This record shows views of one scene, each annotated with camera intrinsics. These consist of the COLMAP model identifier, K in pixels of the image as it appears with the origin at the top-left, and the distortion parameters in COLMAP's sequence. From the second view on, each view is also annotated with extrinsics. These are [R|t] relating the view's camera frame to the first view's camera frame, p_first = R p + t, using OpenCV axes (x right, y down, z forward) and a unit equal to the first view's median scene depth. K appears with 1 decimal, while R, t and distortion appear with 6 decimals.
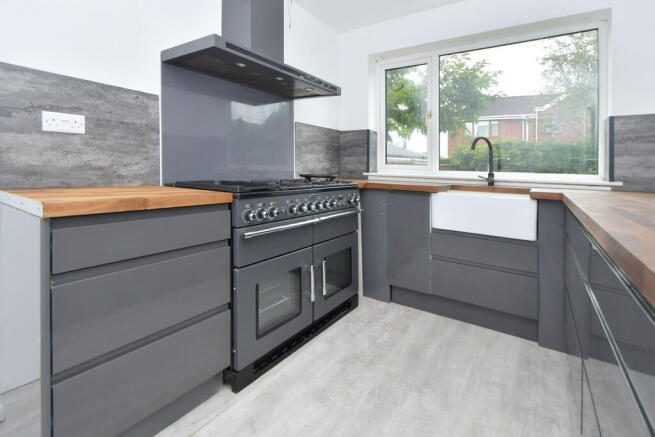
lens RADIAL K [[306.7, 0, 342.0], [0, 306.7, 194.2], [0, 0, 1]] dist [0.002726, 0.000011]
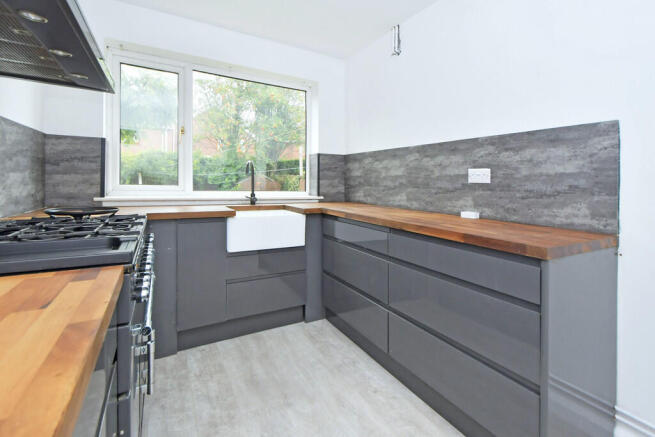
lens RADIAL K [[306.7, 0, 342.0], [0, 306.7, 194.2], [0, 0, 1]] dist [0.002726, 0.000011]
pose [[0.440764, -0.046076, 0.896440, -0.428781], [0.065502, 0.997670, 0.019073, -0.073214], [-0.895230, 0.050312, 0.442755, 0.234463]]
